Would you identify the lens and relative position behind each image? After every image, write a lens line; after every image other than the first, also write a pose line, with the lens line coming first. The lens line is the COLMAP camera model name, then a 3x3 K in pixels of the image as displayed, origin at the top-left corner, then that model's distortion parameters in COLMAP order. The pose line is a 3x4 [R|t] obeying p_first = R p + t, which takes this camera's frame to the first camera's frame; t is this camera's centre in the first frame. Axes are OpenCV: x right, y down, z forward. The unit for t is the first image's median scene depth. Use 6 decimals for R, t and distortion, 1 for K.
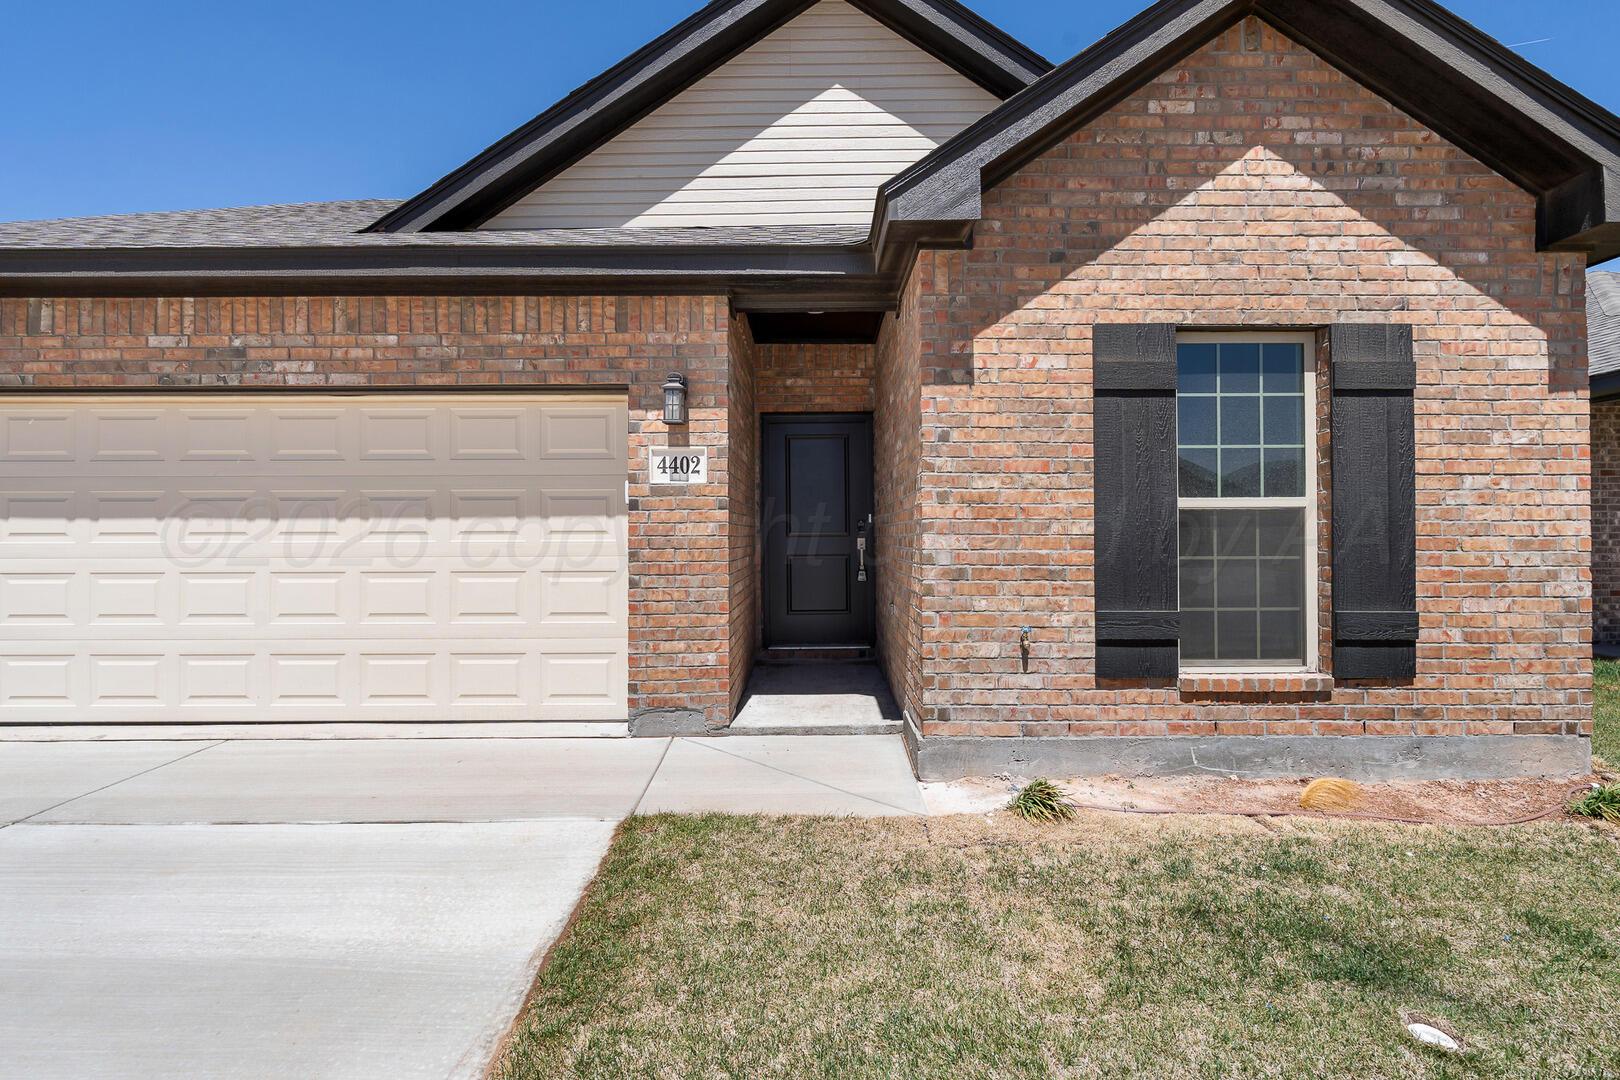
lens RADIAL K [[716.3, 0, 814.9], [0, 716.3, 534.9], [0, 0, 1]] dist [-0.003882, -0.000434]
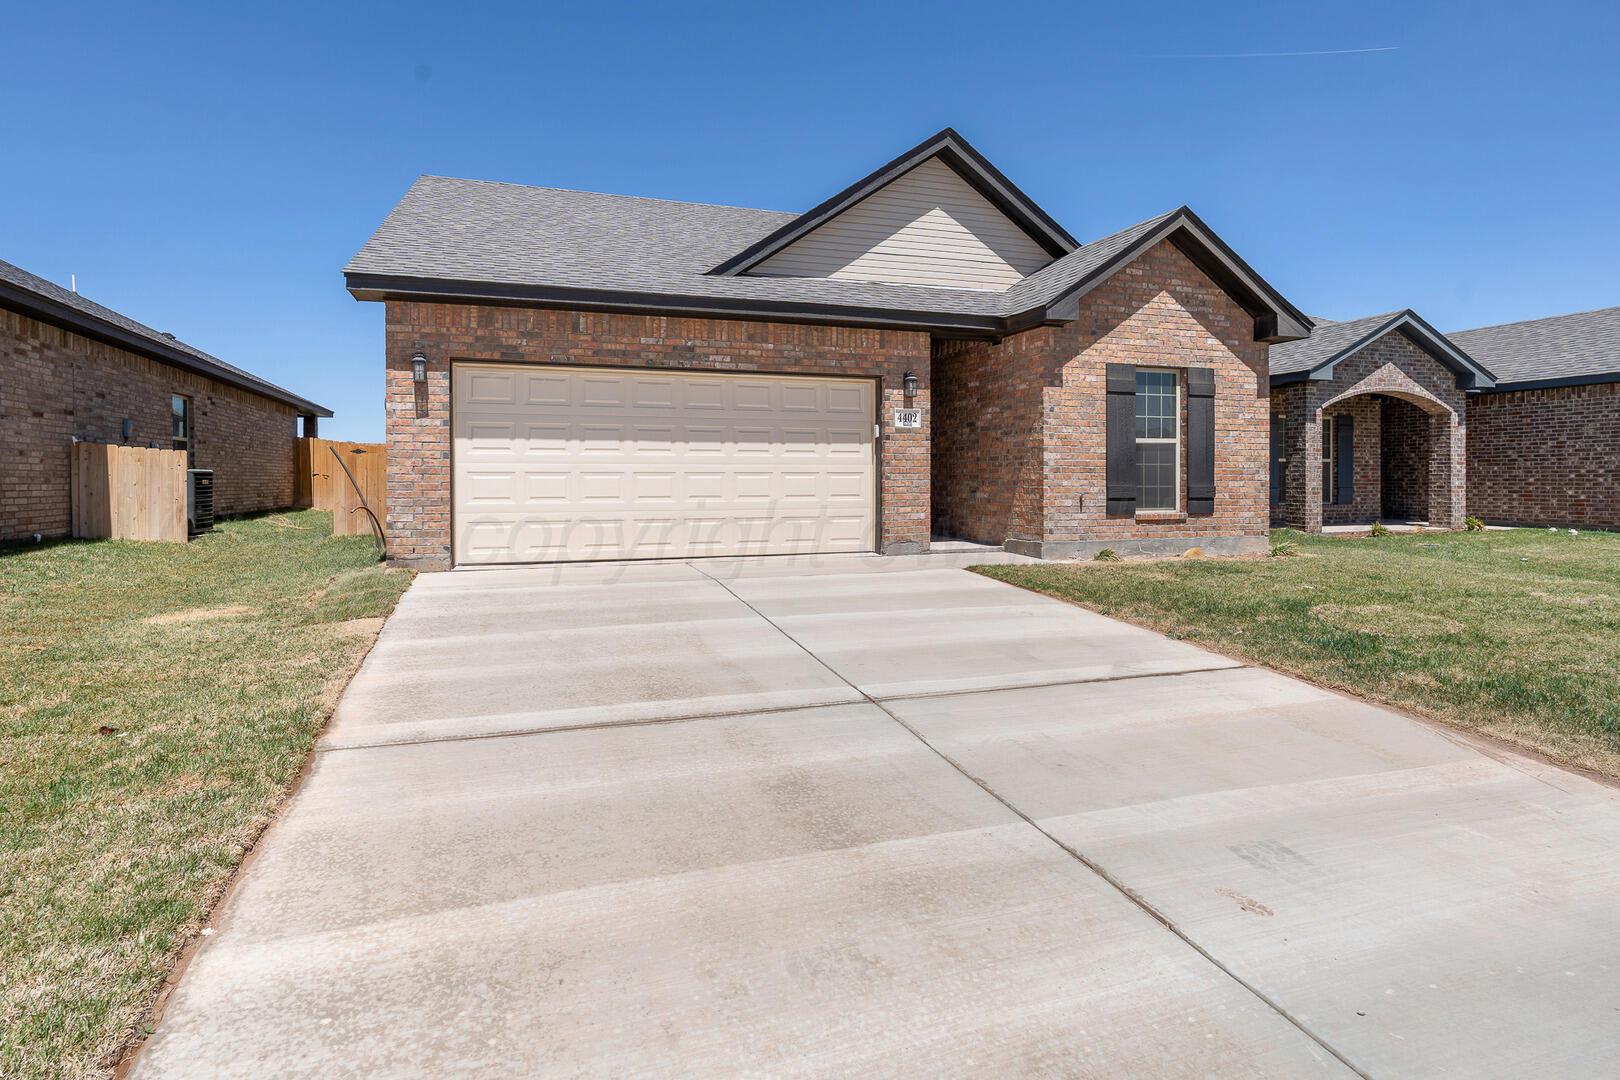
lens RADIAL K [[716.3, 0, 764.6], [0, 716.3, 486.0], [0, 0, 1]] dist [-0.003882, -0.000434]
pose [[0.961102, -0.001457, 0.276191, -1.312934], [-0.002383, 0.999905, 0.013568, 0.076603], [-0.276185, -0.013698, 0.961007, -0.928255]]
